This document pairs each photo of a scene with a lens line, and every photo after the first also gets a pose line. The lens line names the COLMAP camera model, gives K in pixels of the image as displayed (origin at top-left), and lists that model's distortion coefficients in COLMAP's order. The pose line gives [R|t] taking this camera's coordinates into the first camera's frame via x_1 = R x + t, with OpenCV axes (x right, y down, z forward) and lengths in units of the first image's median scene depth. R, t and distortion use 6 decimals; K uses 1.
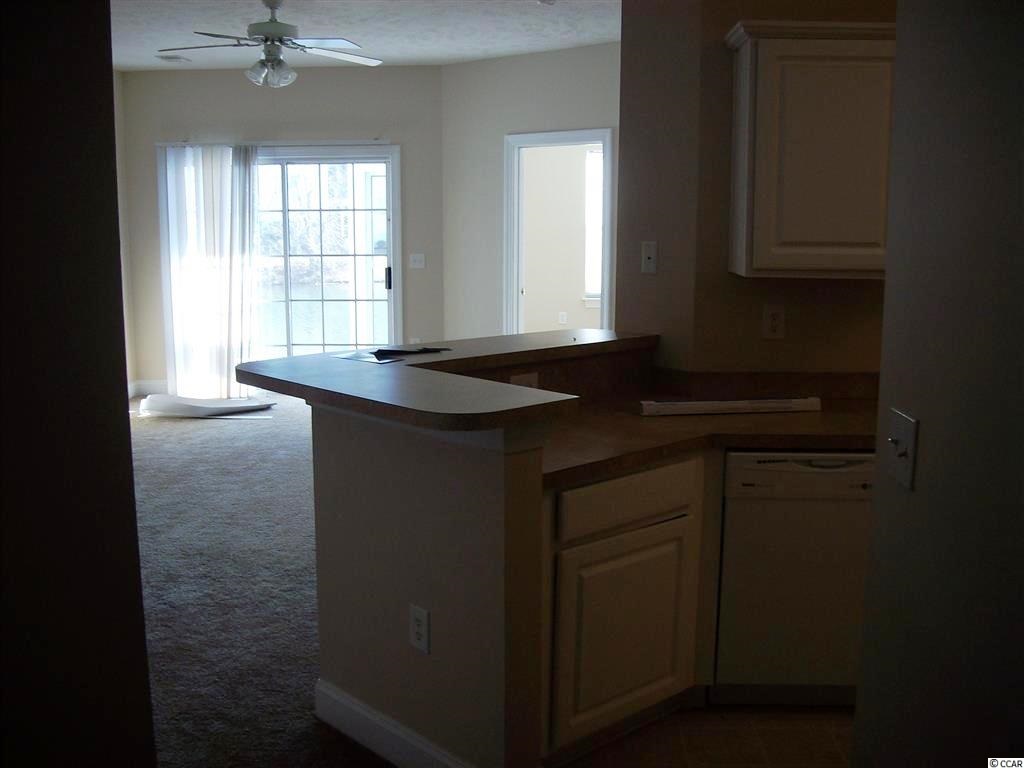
lens RADIAL K [[1040.0, 0, 514.0], [0, 1040.0, 407.2], [0, 0, 1]] dist [-0.164956, 0.166806]
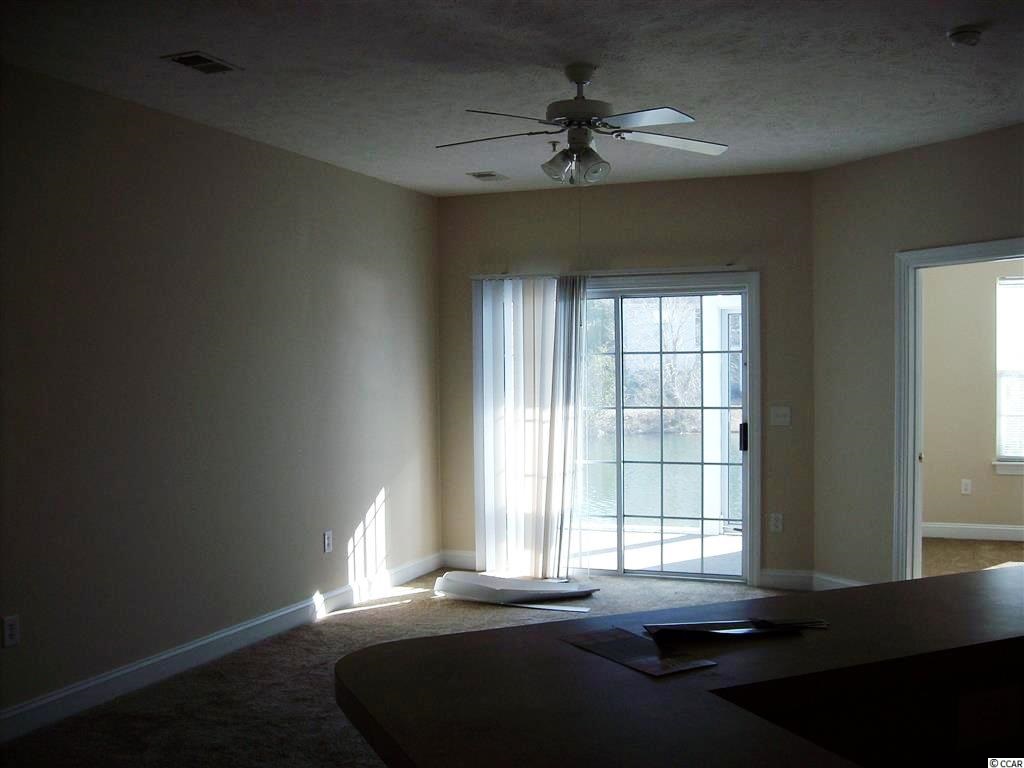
lens RADIAL K [[1040.0, 0, 514.0], [0, 1040.0, 407.2], [0, 0, 1]] dist [-0.164956, 0.166806]
pose [[0.938756, 0.001516, -0.344580, -0.013984], [-0.050524, 0.989788, -0.133292, -0.033720], [0.340859, 0.142538, 0.929246, 0.205050]]
